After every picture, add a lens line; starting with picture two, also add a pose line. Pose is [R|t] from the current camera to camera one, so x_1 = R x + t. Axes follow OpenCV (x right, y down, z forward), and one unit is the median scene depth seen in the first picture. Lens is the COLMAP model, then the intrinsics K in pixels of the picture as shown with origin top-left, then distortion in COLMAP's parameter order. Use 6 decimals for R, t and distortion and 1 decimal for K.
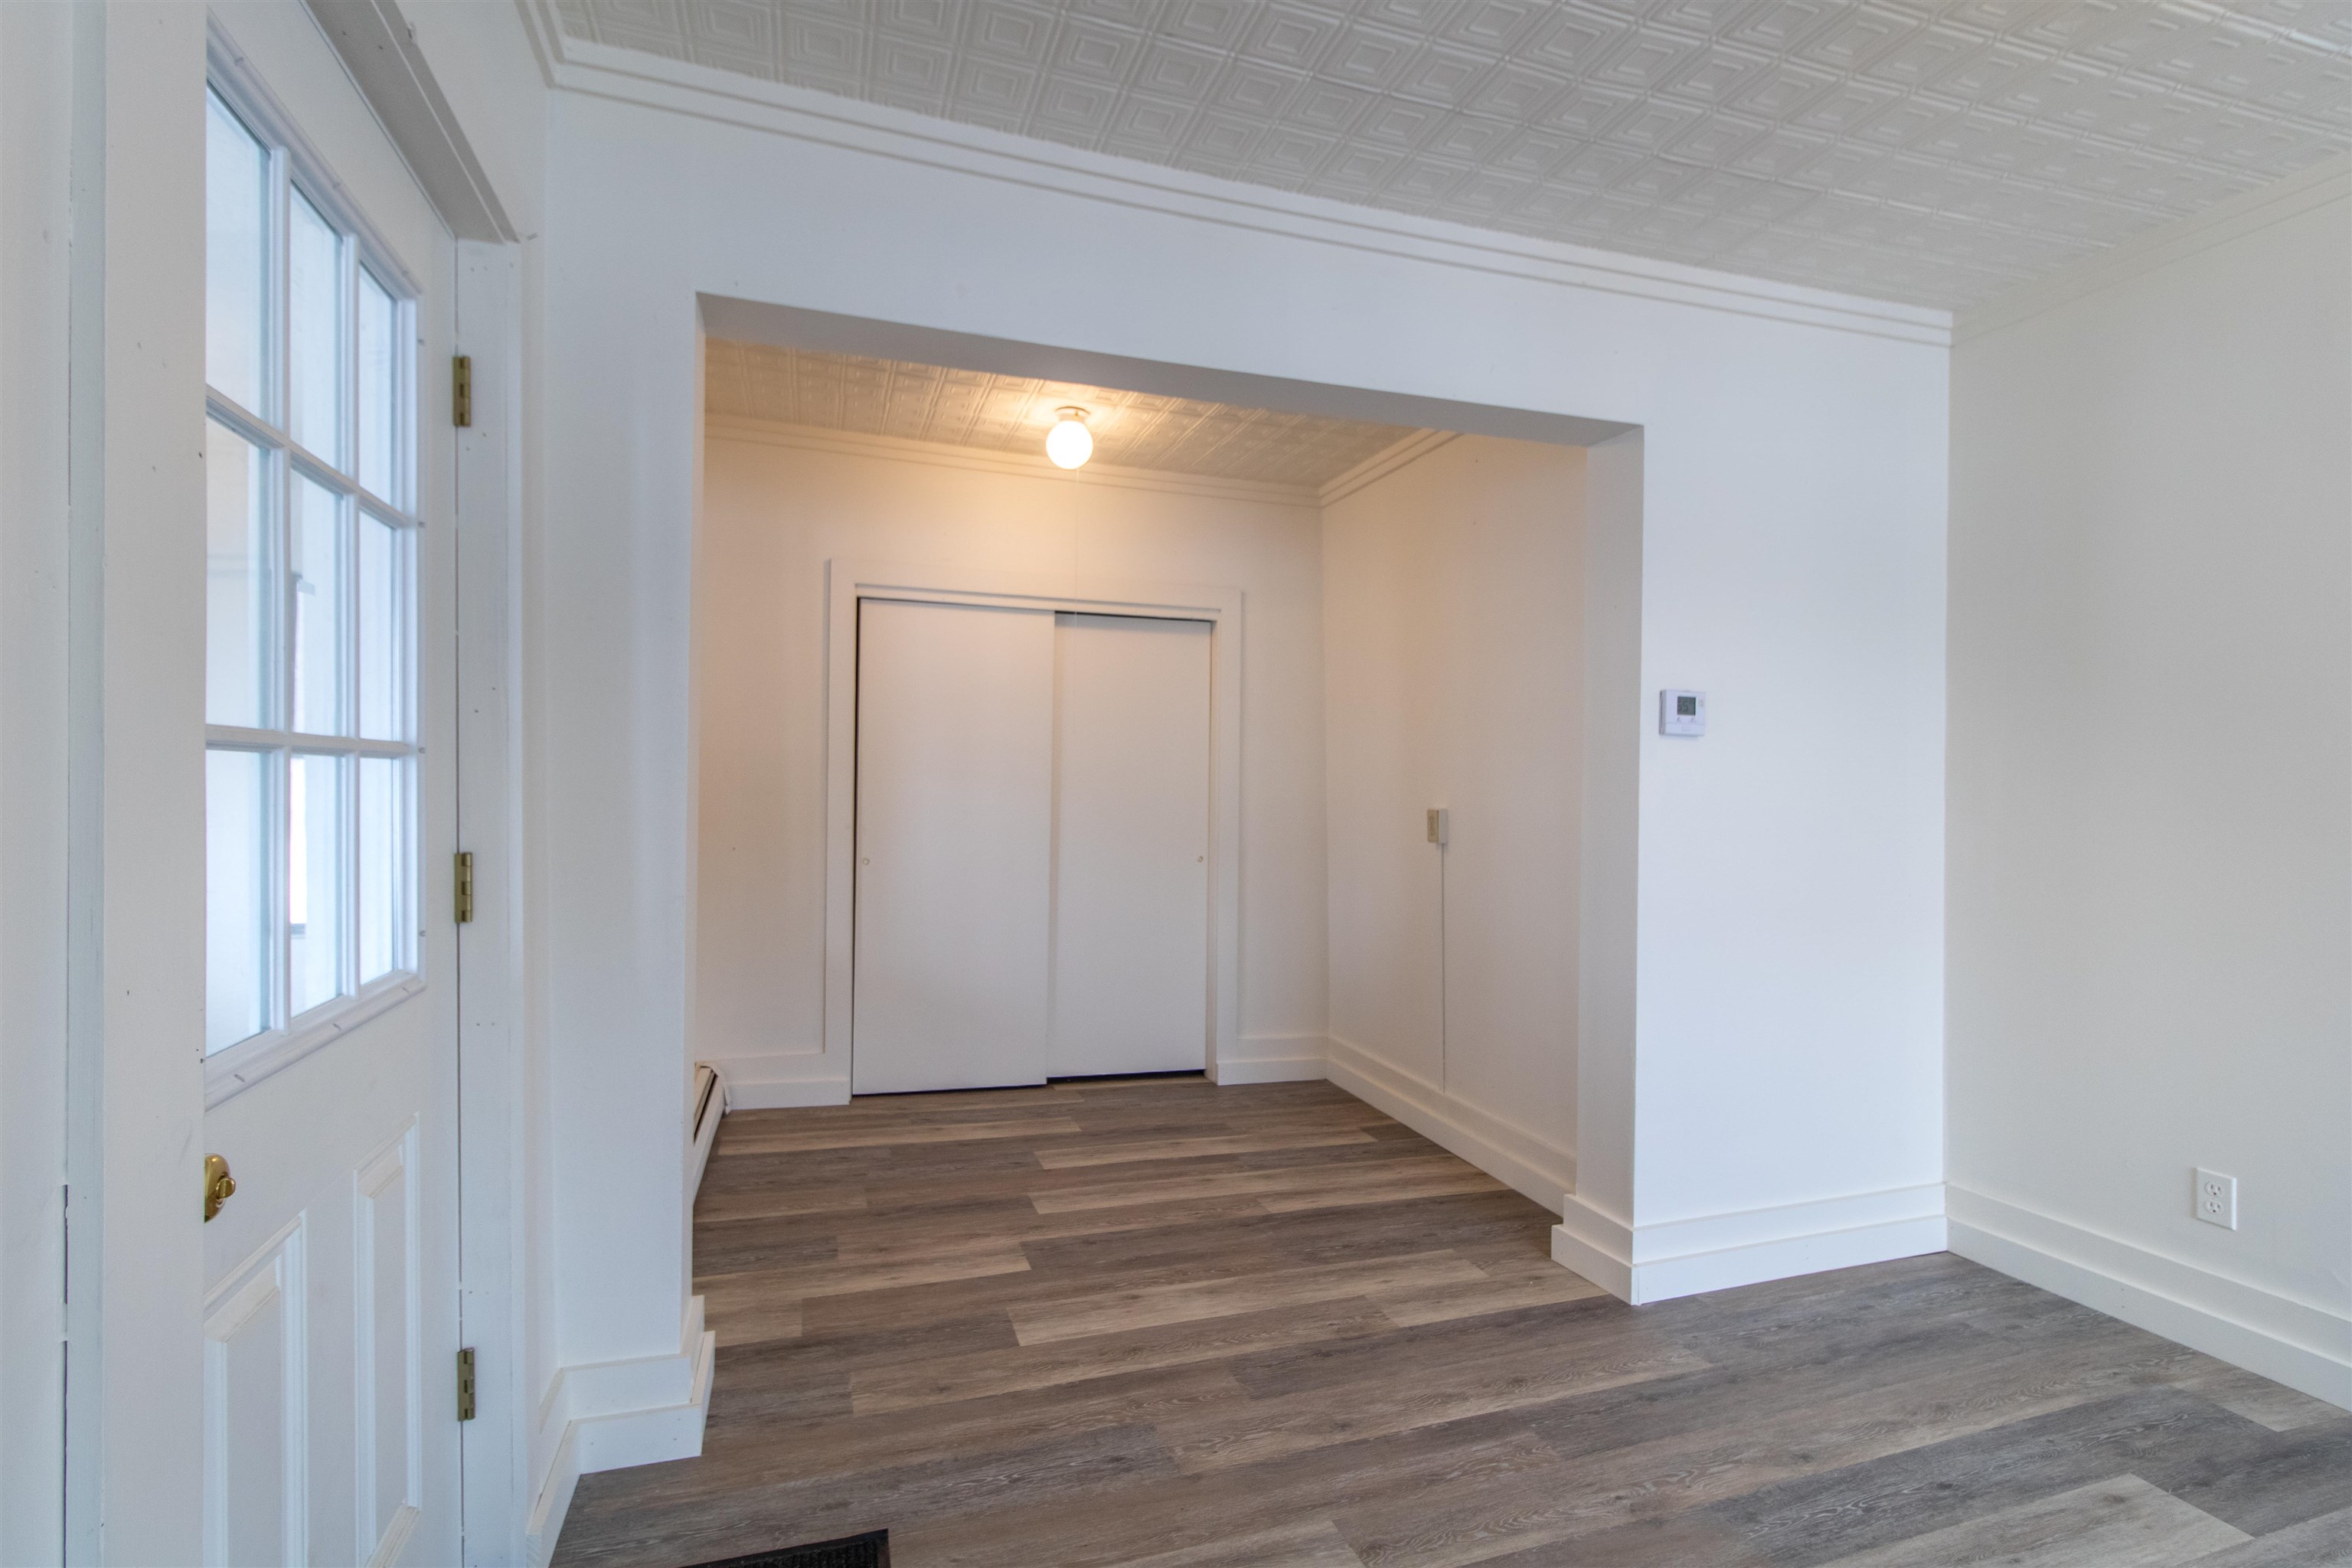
lens RADIAL K [[1098.1, 0, 1153.5], [0, 1098.1, 772.6], [0, 0, 1]] dist [0.001051, 0.001535]
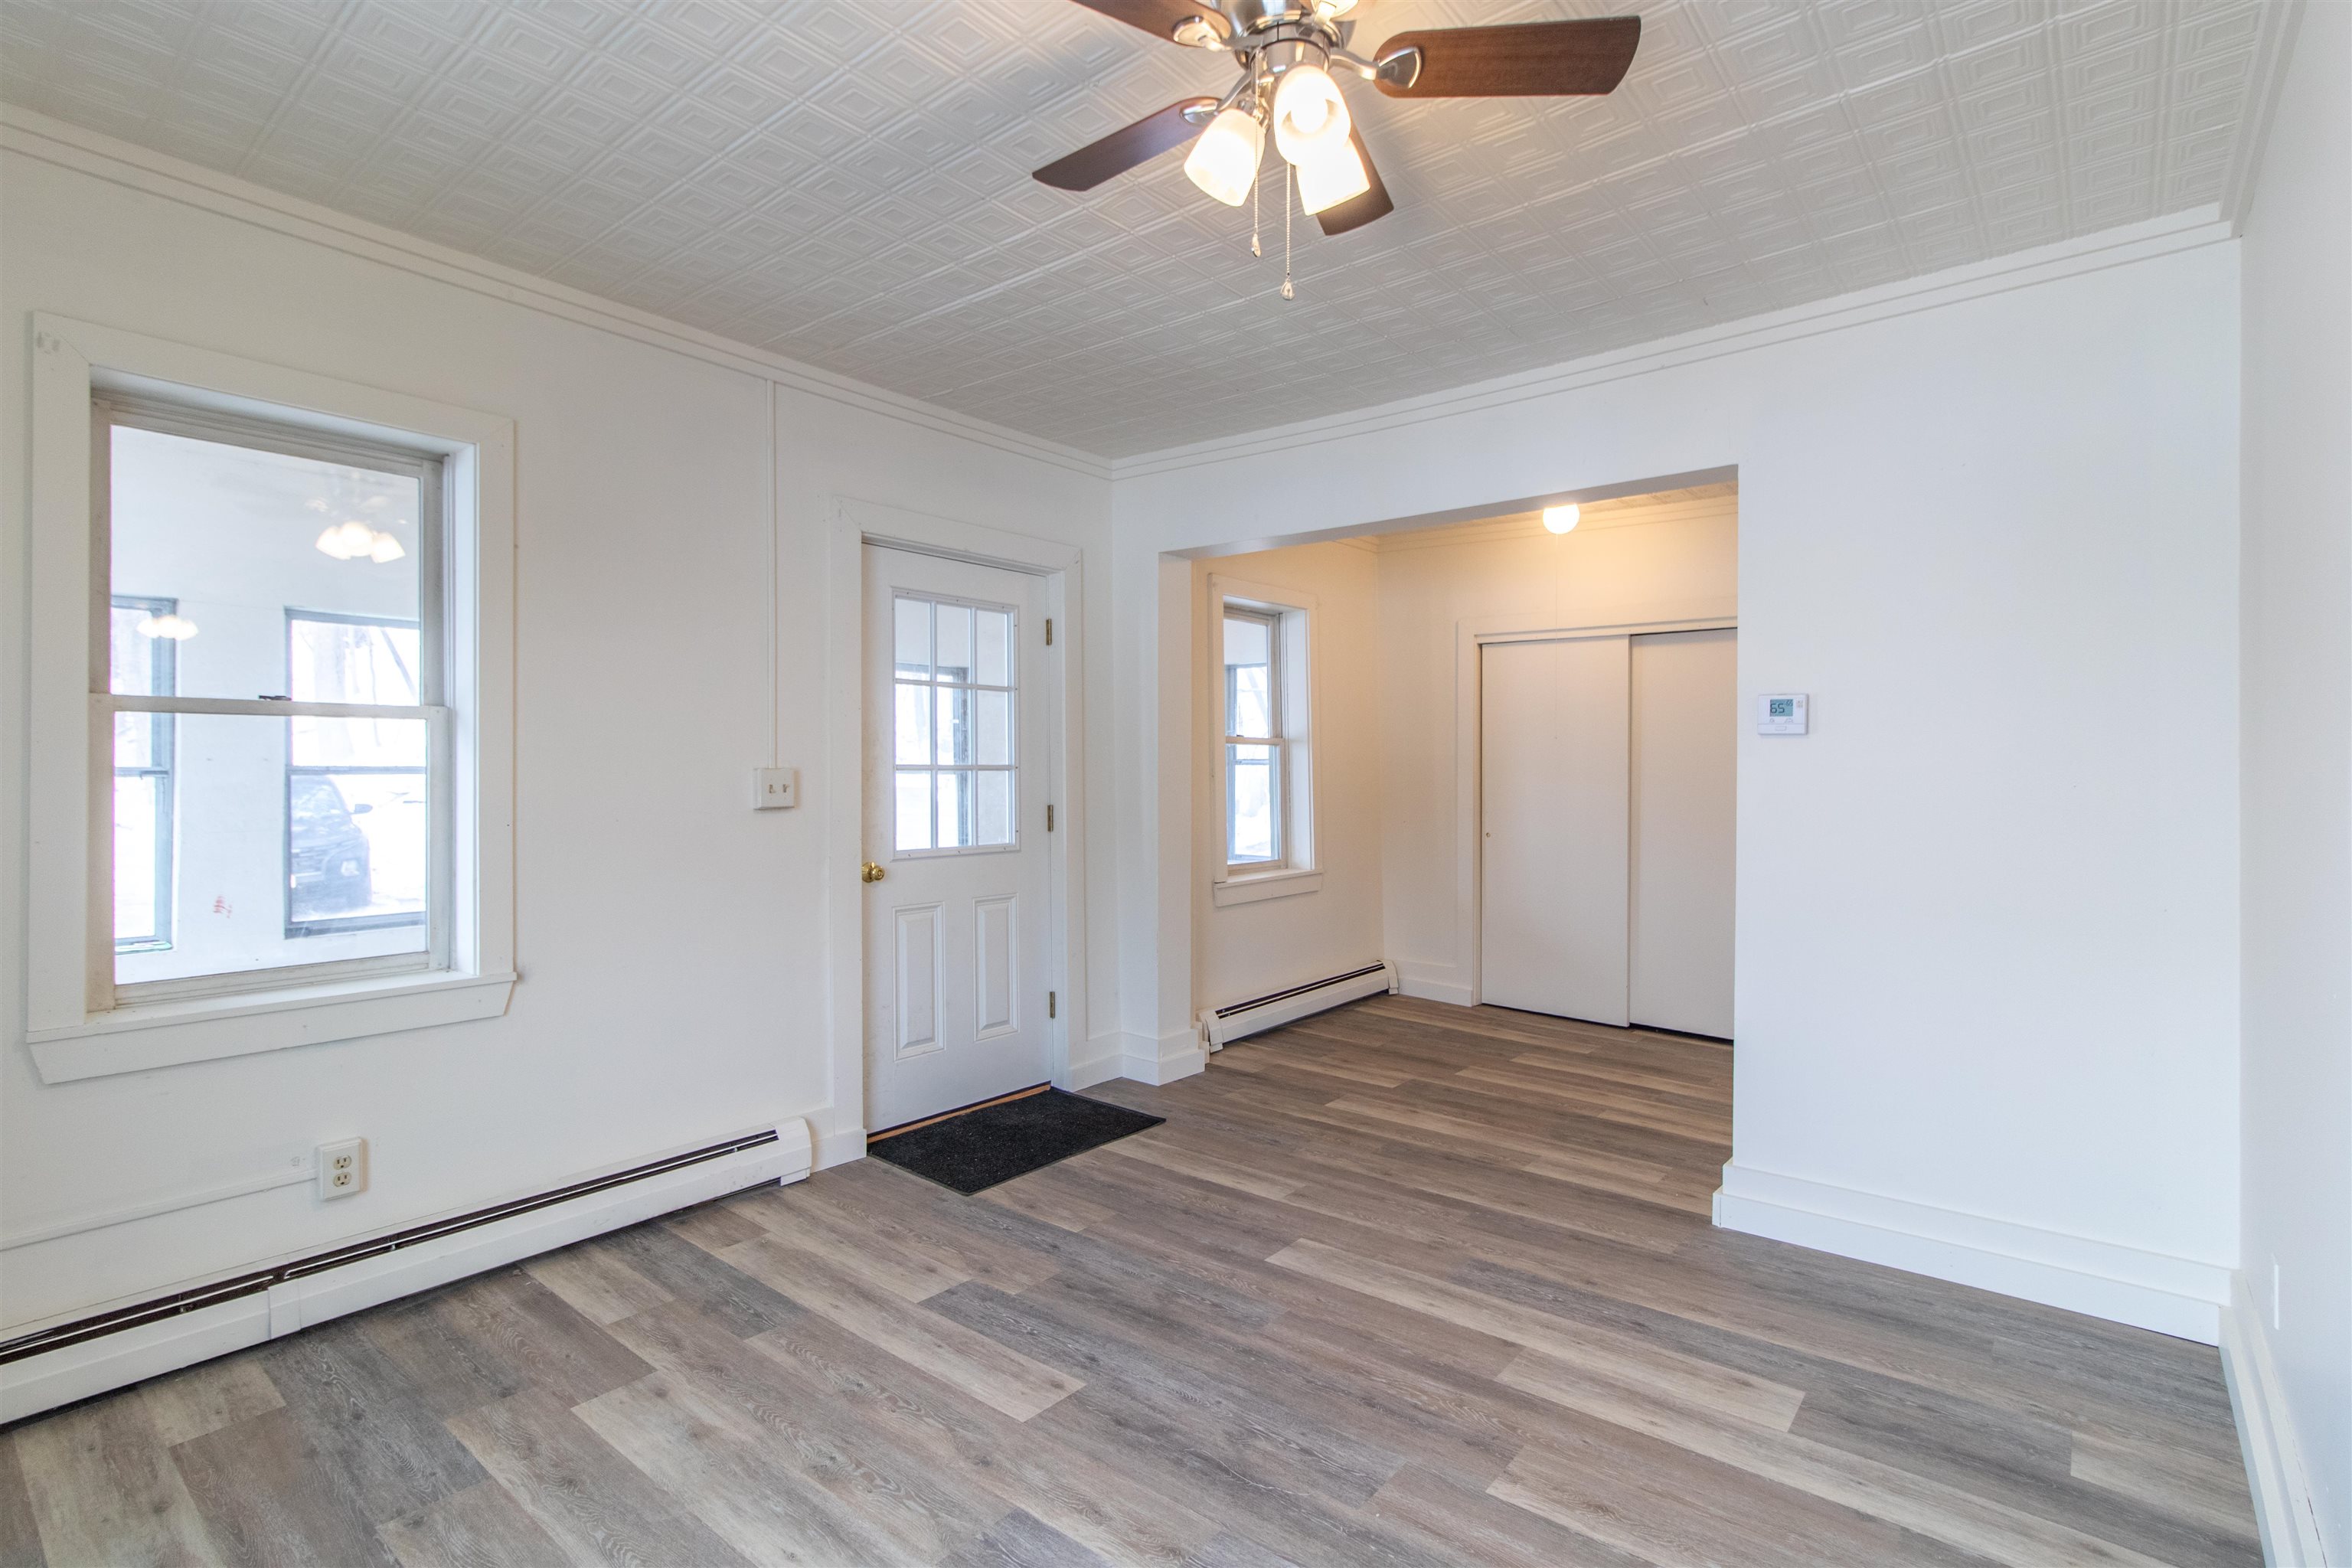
lens RADIAL K [[1127.3, 0, 1198.0], [0, 1127.3, 769.0], [0, 0, 1]] dist [0.000298, 0.002136]
pose [[0.537986, -0.007838, -0.842917, 1.124789], [0.010164, 0.999944, -0.002811, -0.002305], [0.842892, -0.007055, 0.538036, -0.101595]]
